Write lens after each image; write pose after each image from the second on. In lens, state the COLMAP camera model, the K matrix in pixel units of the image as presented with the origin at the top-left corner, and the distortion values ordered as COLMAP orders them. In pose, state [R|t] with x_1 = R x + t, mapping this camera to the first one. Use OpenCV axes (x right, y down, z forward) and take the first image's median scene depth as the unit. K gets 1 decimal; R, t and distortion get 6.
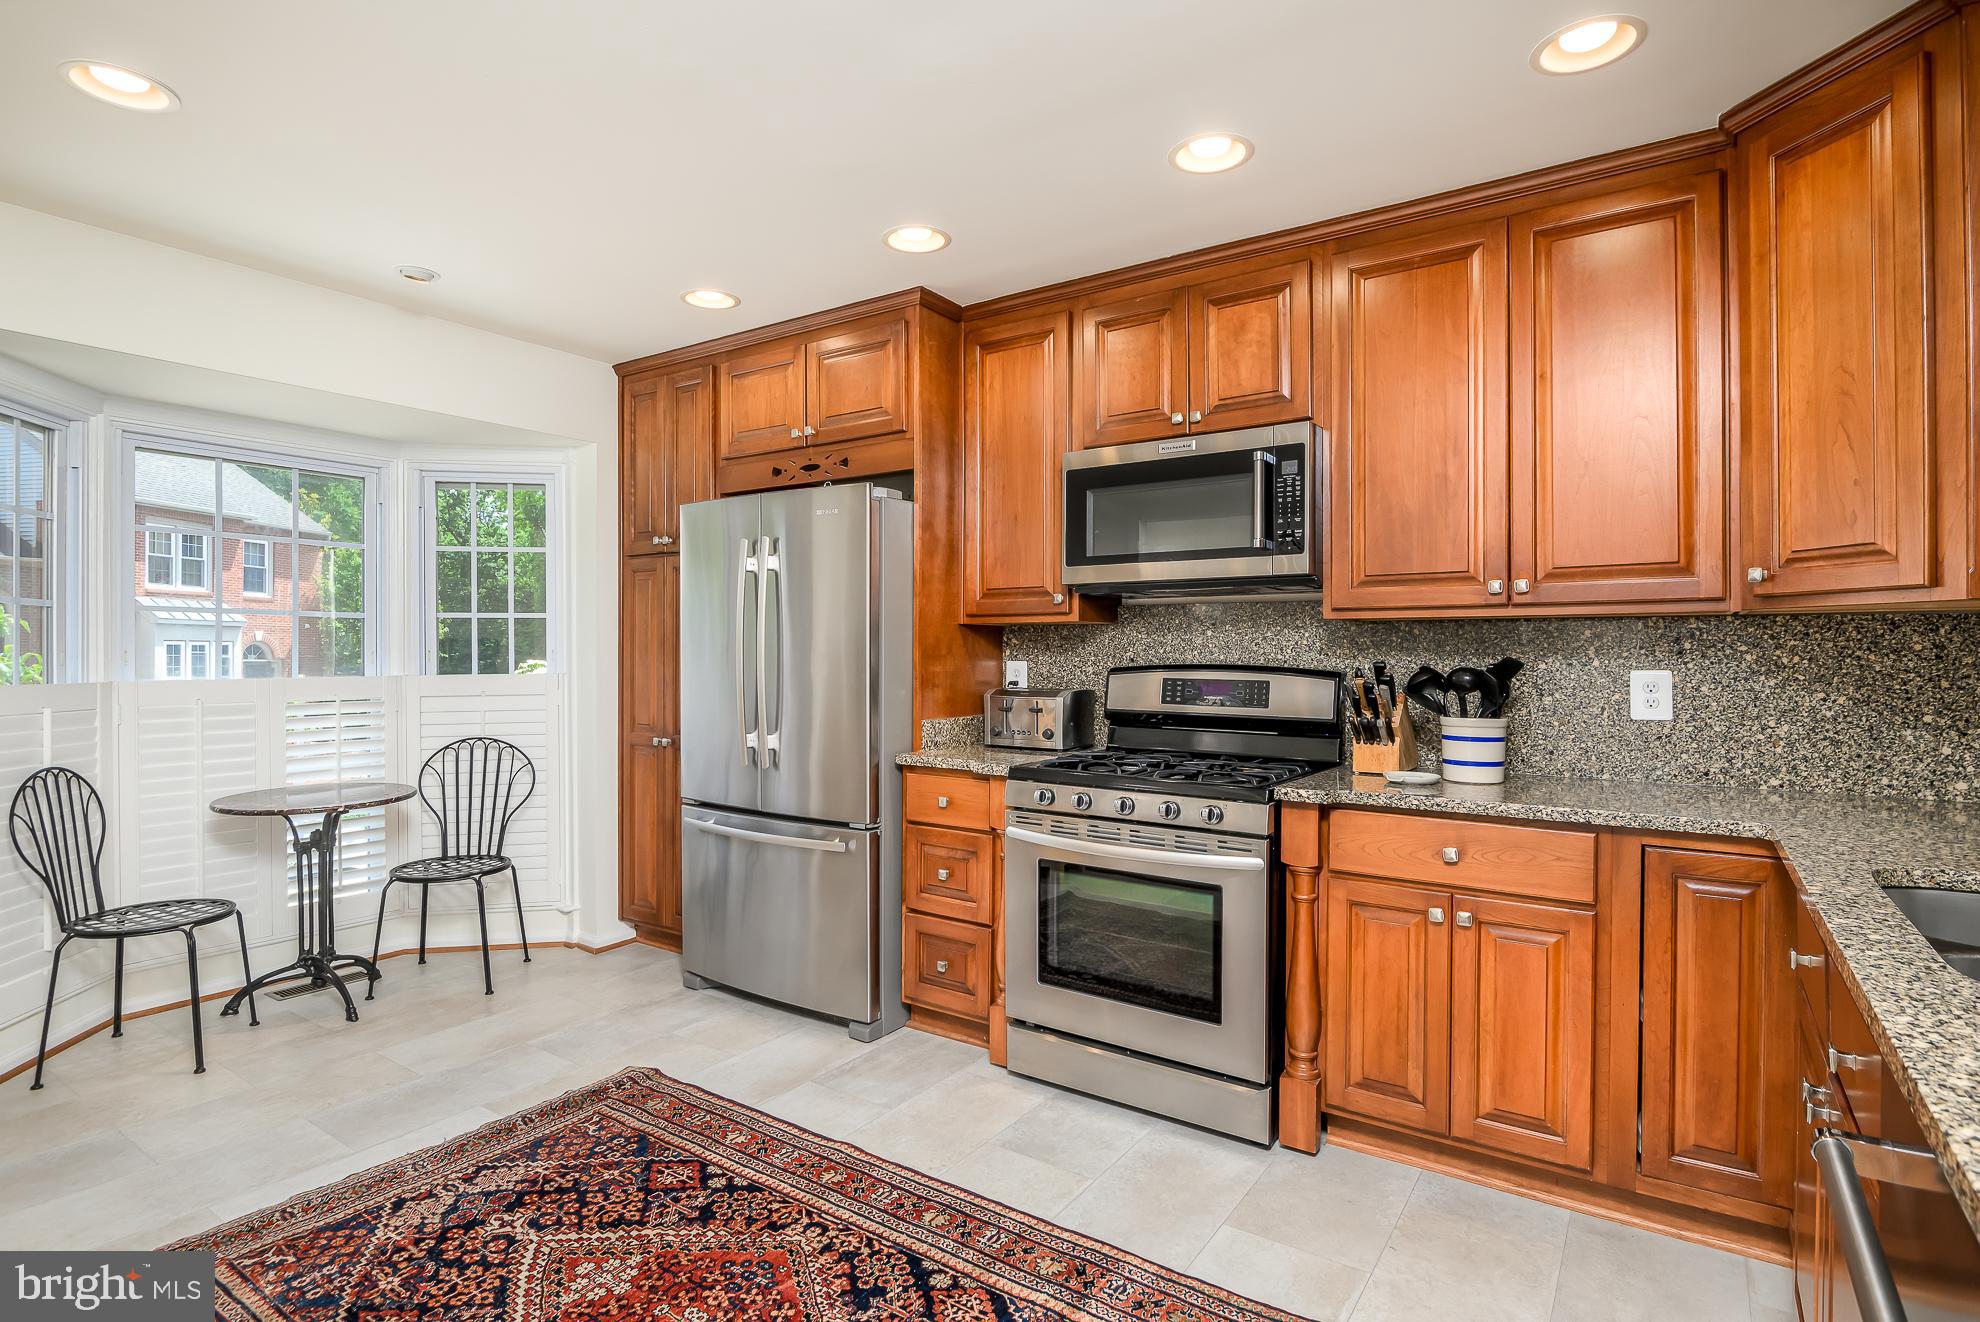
lens RADIAL K [[1011.2, 0, 983.4], [0, 1011.2, 657.4], [0, 0, 1]] dist [-0.000267, 0.000113]
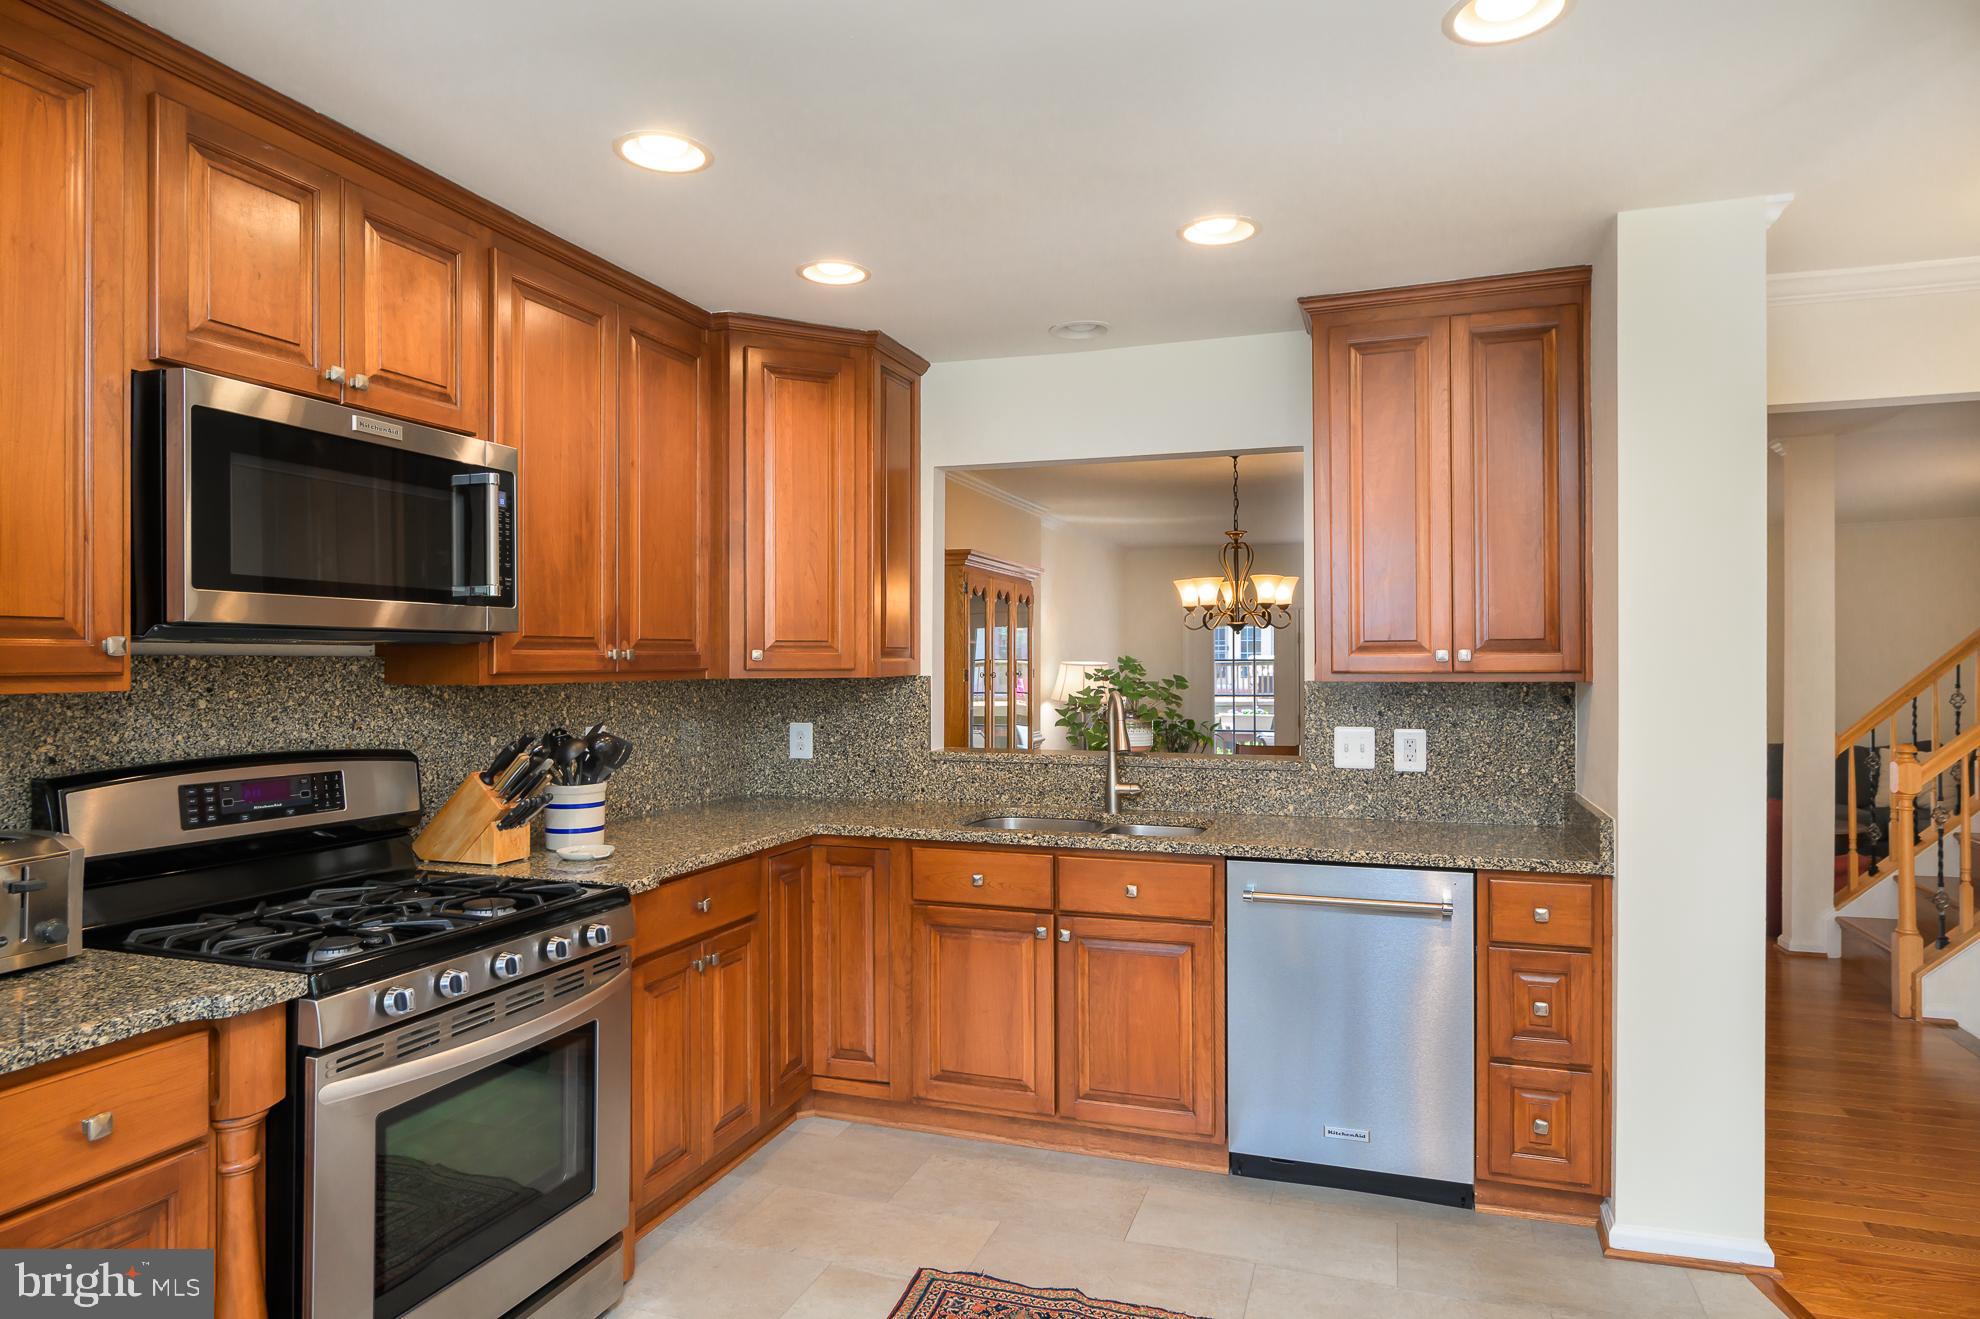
lens RADIAL K [[1149.5, 0, 991.8], [0, 1149.5, 653.9], [0, 0, 1]] dist [0.005676, -0.003968]
pose [[-0.282700, 0.011779, 0.959136, -0.703543], [0.014202, 0.999866, -0.008094, -0.051181], [-0.959103, 0.011333, -0.282829, 0.908743]]
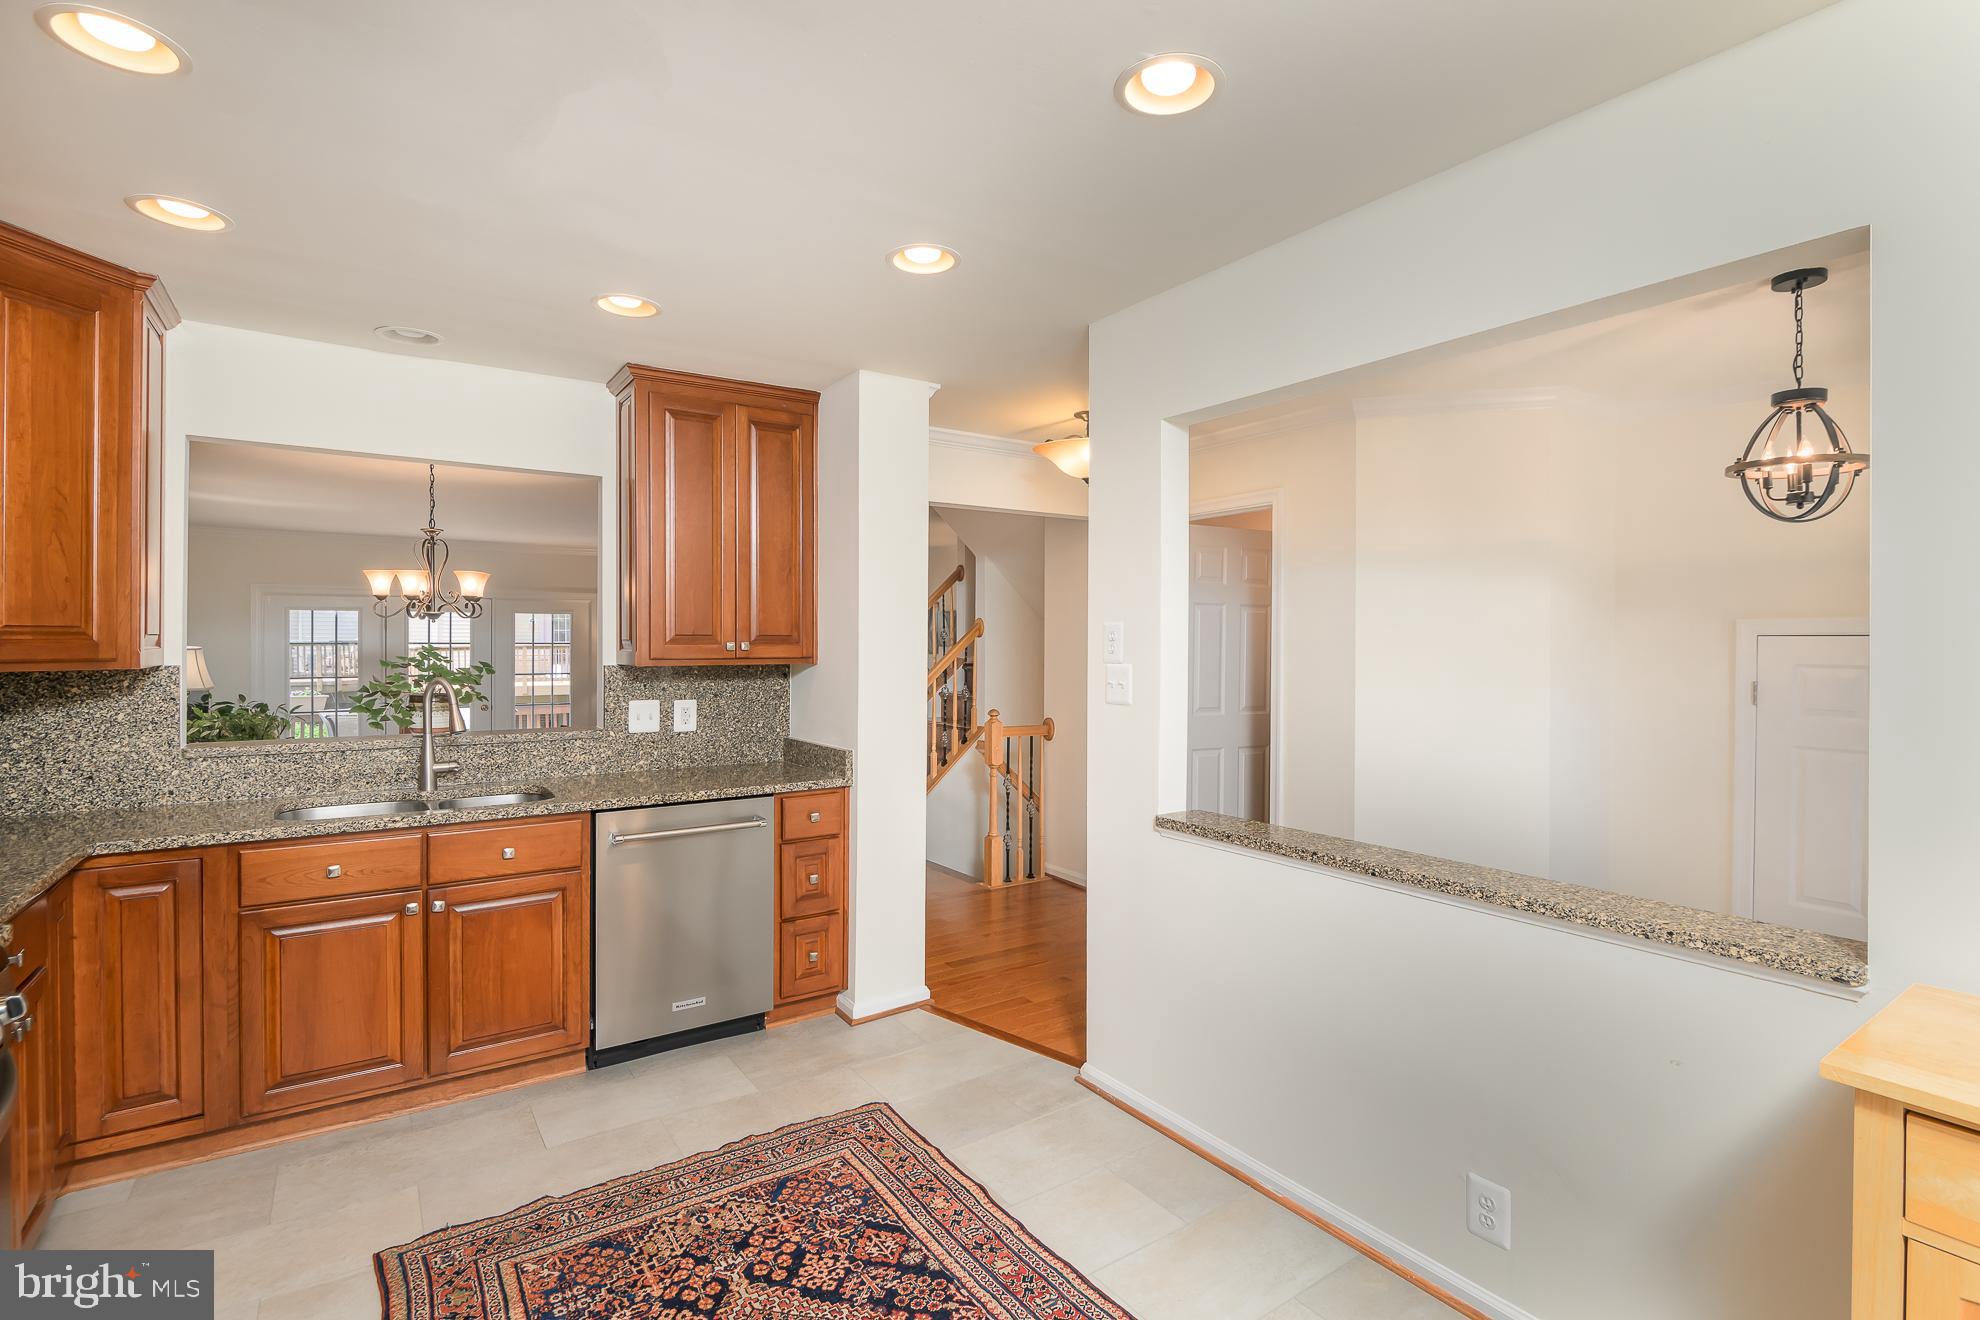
lens RADIAL K [[911.6, 0, 982.6], [0, 911.6, 654.9], [0, 0, 1]] dist [0.004010, -0.003476]
pose [[-0.929160, 0.001281, 0.369675, -0.516031], [0.008568, 0.999800, 0.018071, -0.060329], [-0.369578, 0.019958, -0.928985, 1.216685]]
